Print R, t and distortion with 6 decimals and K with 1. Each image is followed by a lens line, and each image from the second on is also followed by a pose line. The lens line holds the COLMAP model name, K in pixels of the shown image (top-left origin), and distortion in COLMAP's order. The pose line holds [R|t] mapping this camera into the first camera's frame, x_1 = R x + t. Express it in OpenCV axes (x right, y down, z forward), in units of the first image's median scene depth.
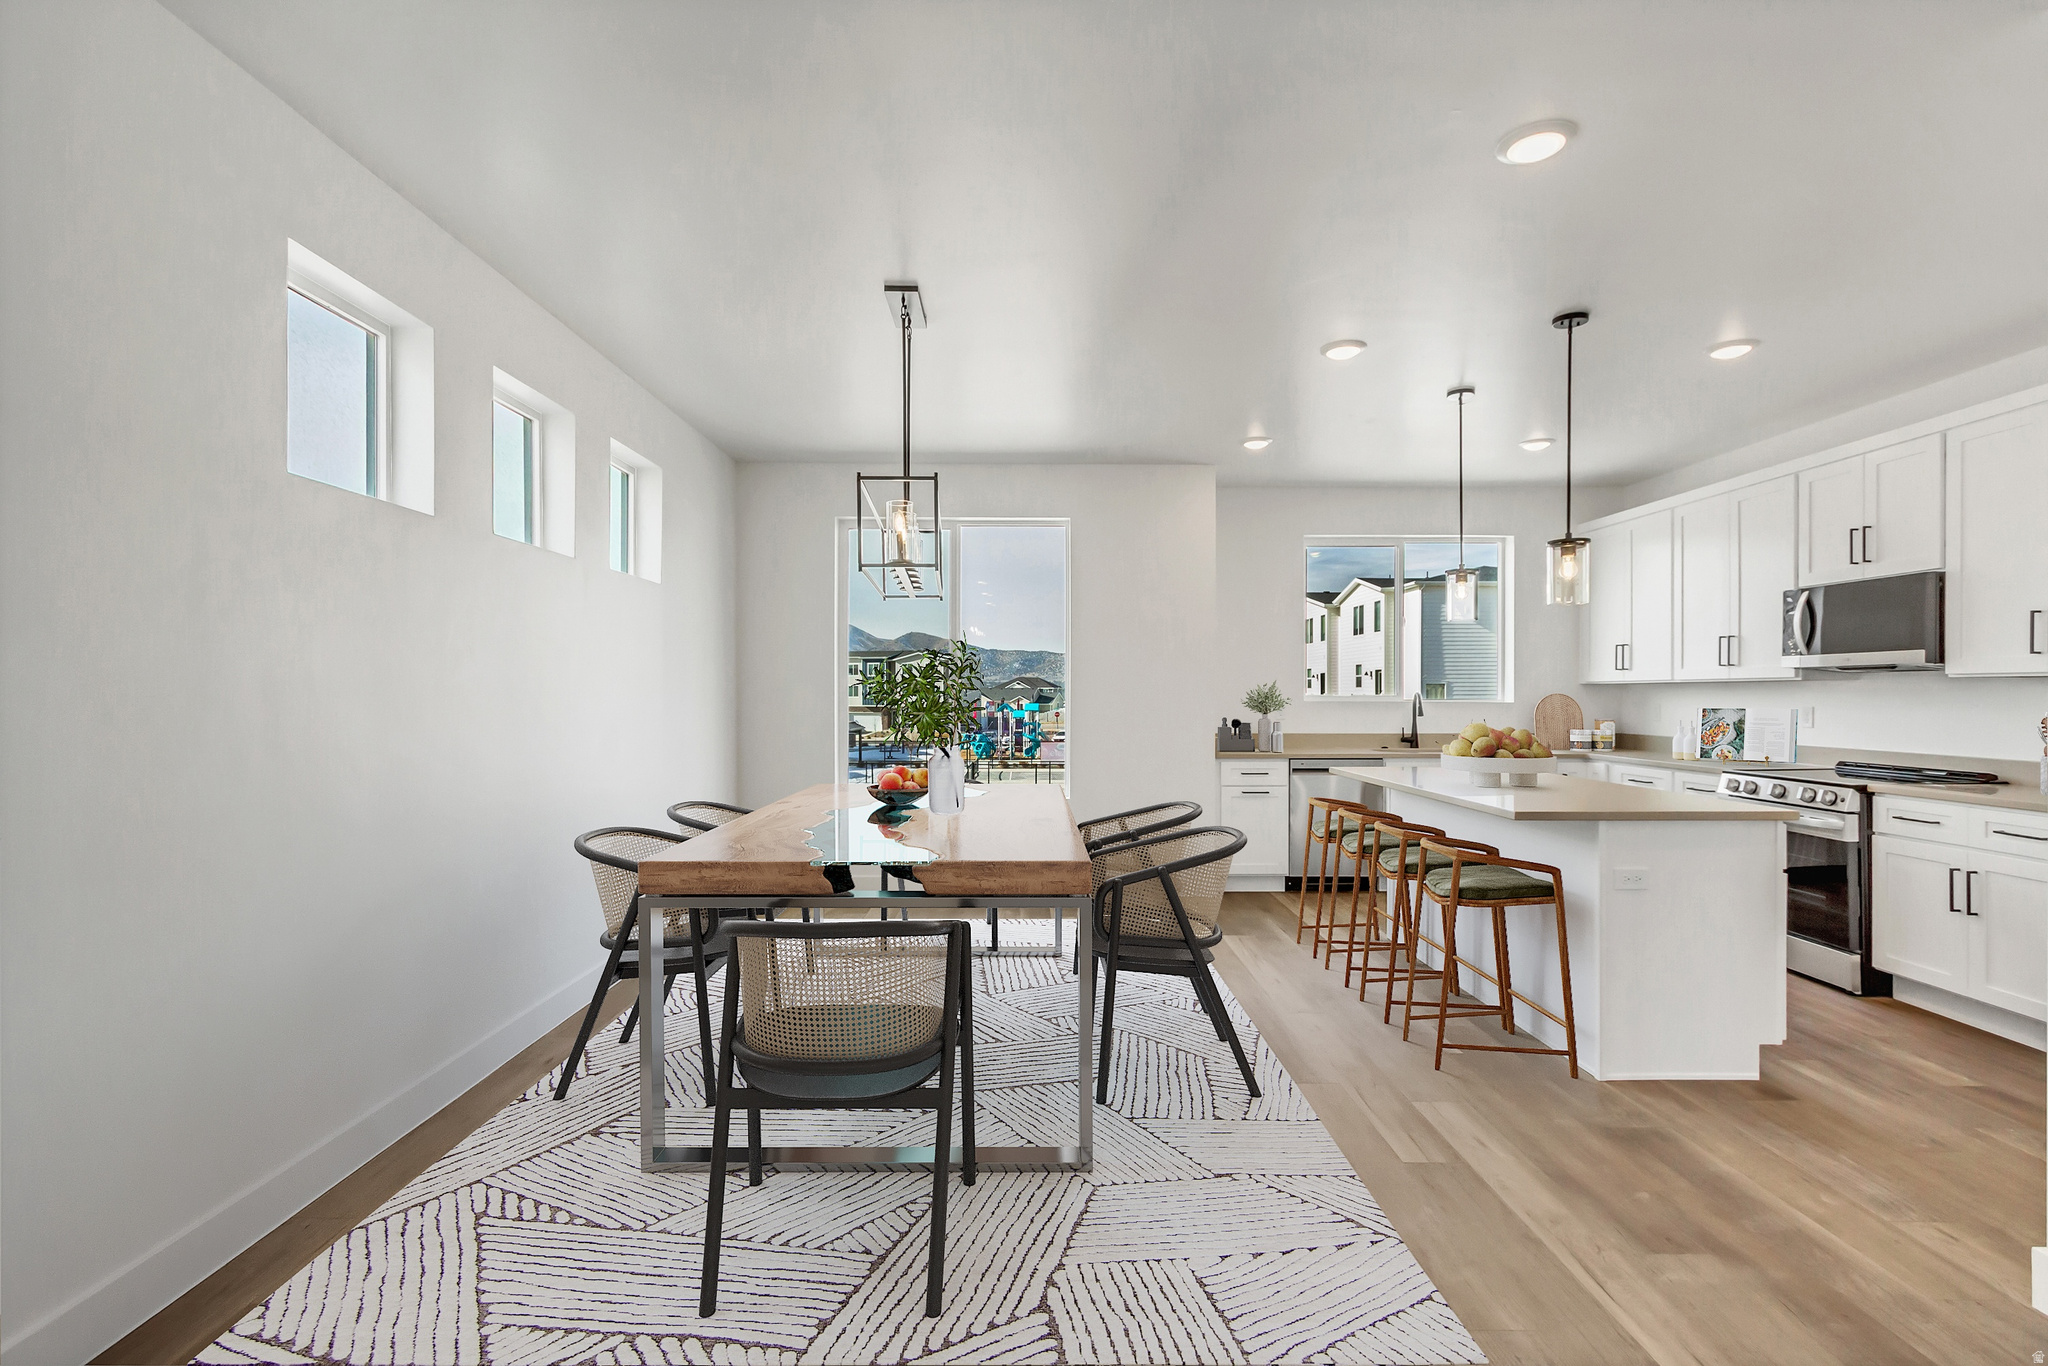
lens RADIAL K [[1049.8, 0, 1024.0], [0, 1049.8, 683.0], [0, 0, 1]] dist [0.002704, 0.000576]
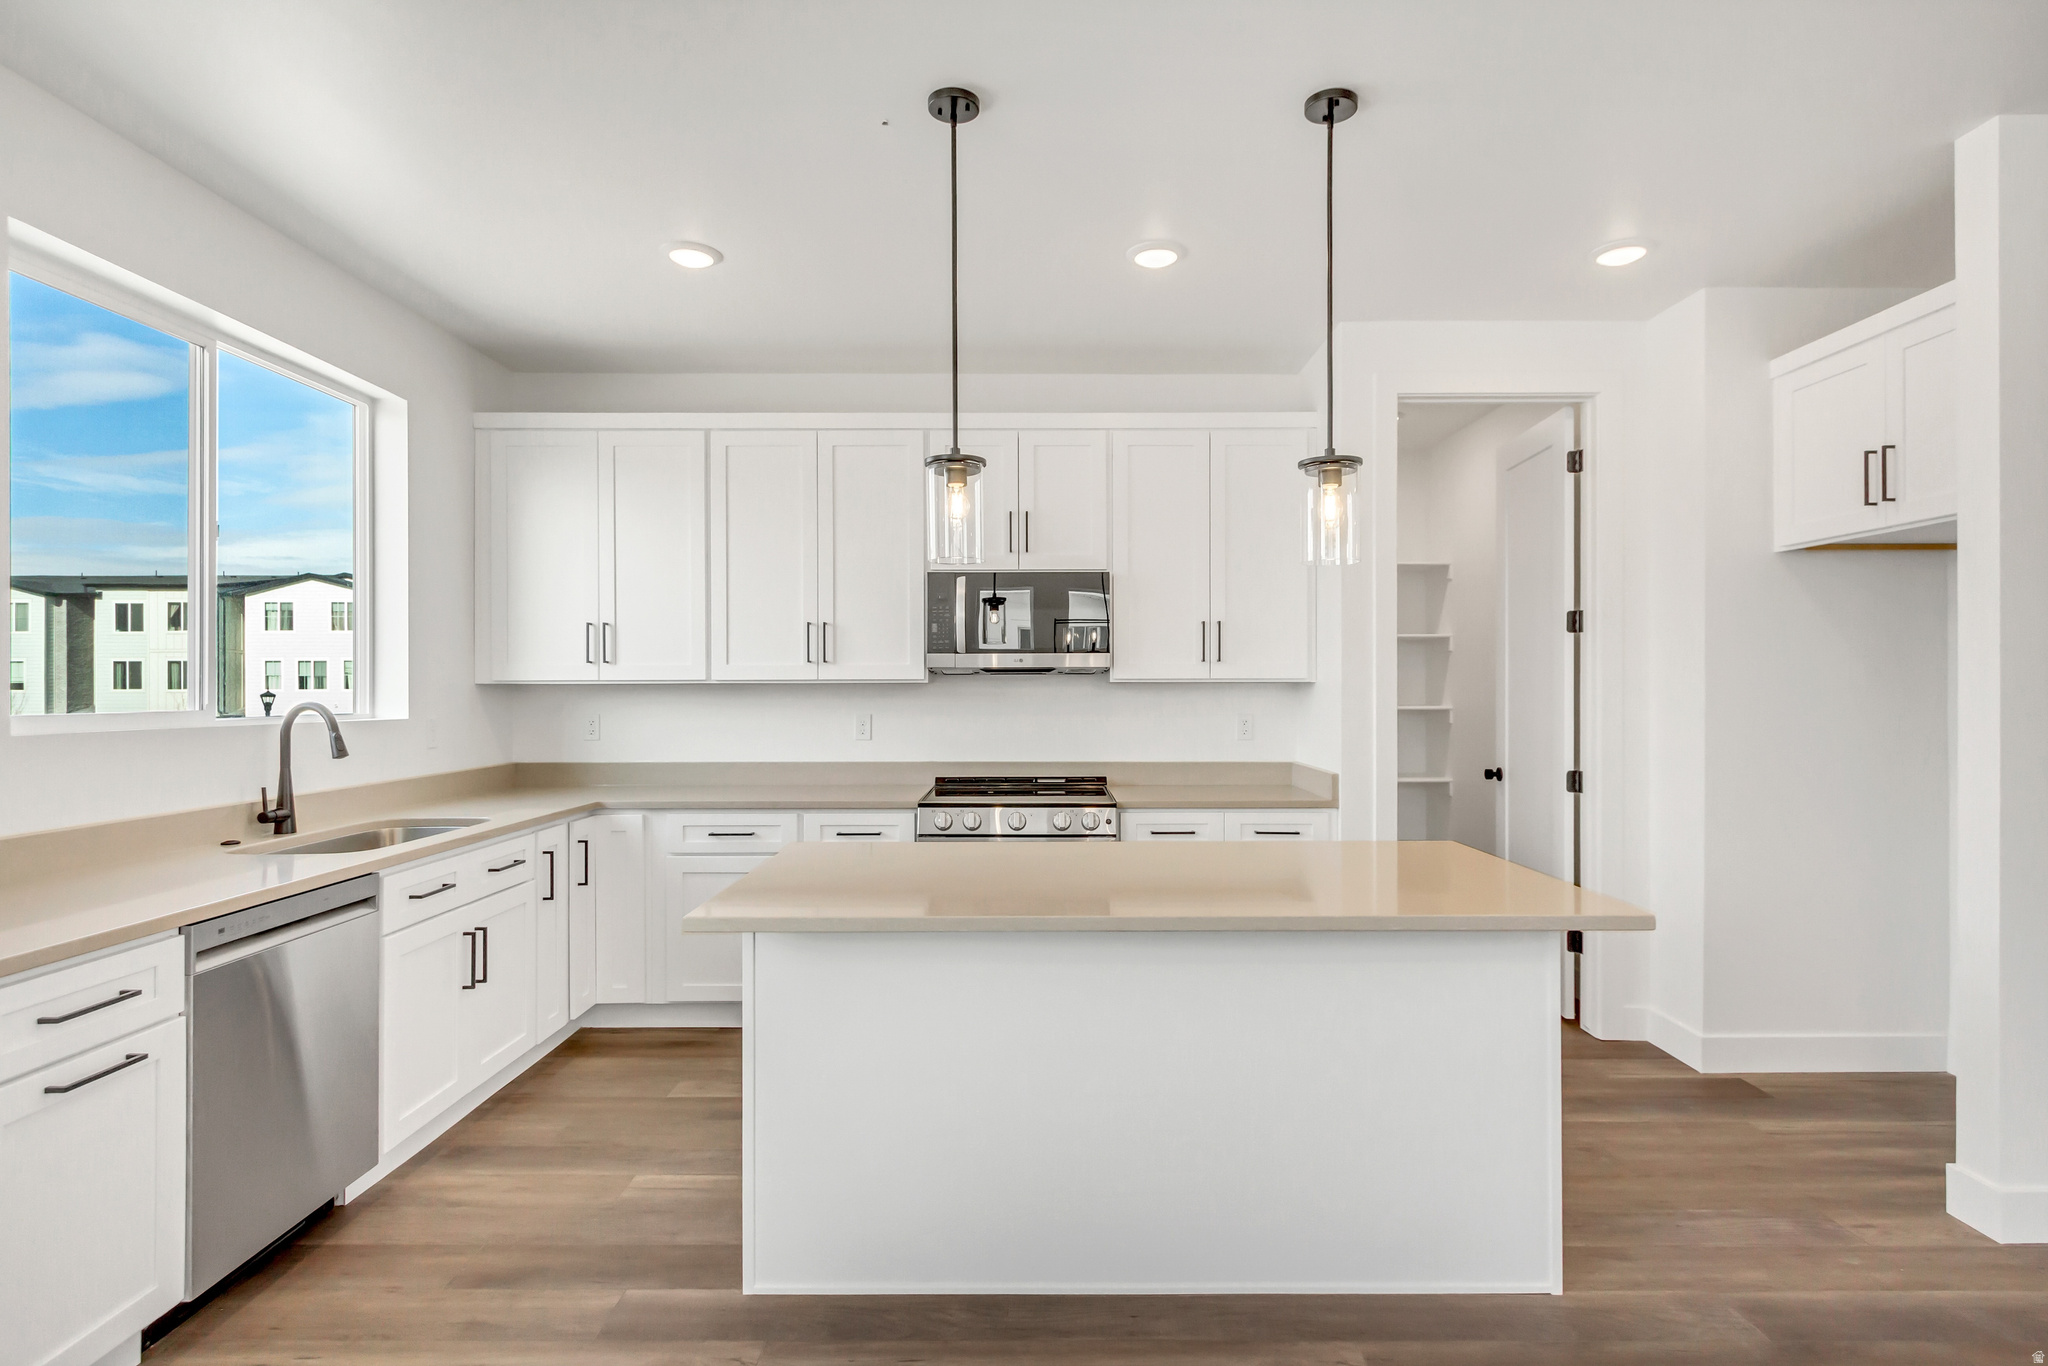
lens RADIAL K [[1049.8, 0, 1024.0], [0, 1049.8, 683.0], [0, 0, 1]] dist [0.002704, 0.000576]
pose [[0.002192, 0.001207, 0.999997, -0.085078], [-0.007660, 0.999970, -0.001190, -0.002357], [-0.999968, -0.007657, 0.002202, 0.966857]]
